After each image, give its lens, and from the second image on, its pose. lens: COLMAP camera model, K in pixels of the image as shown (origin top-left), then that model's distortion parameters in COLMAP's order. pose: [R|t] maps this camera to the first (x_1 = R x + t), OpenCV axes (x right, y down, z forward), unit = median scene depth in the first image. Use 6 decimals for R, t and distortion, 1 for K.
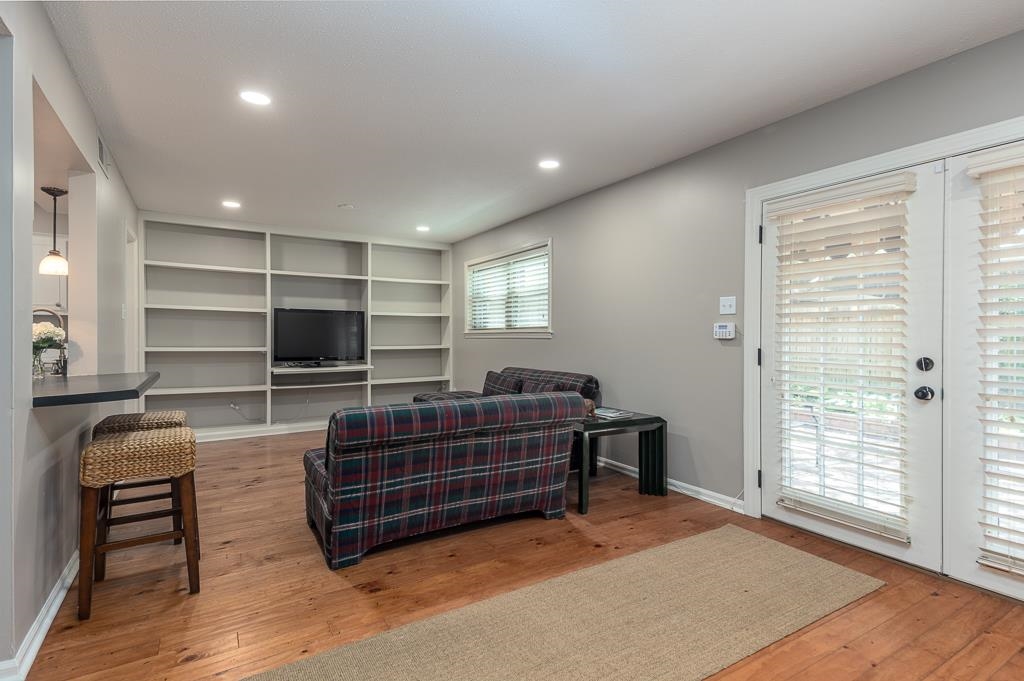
lens RADIAL K [[499.2, 0, 514.3], [0, 499.2, 342.8], [0, 0, 1]] dist [0.041550, -0.008525]
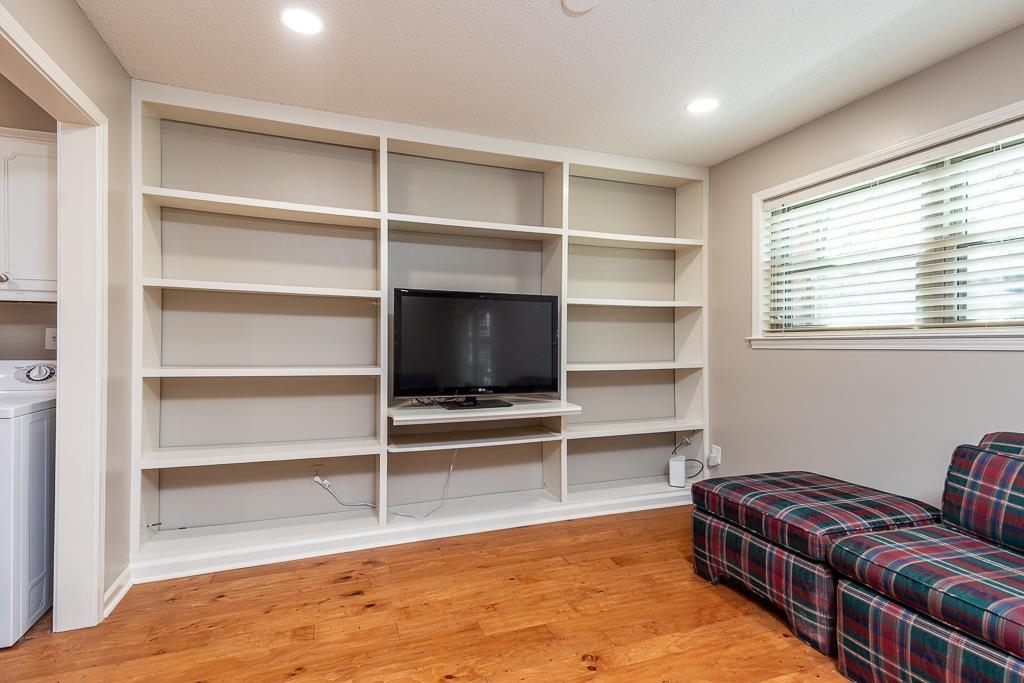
lens RADIAL K [[499.2, 0, 510.6], [0, 499.2, 342.2], [0, 0, 1]] dist [0.041550, -0.008525]
pose [[0.981682, 0.001603, -0.190518, -0.236758], [-0.003562, 0.999944, -0.009938, -0.010237], [0.190491, 0.010434, 0.981633, 0.470959]]
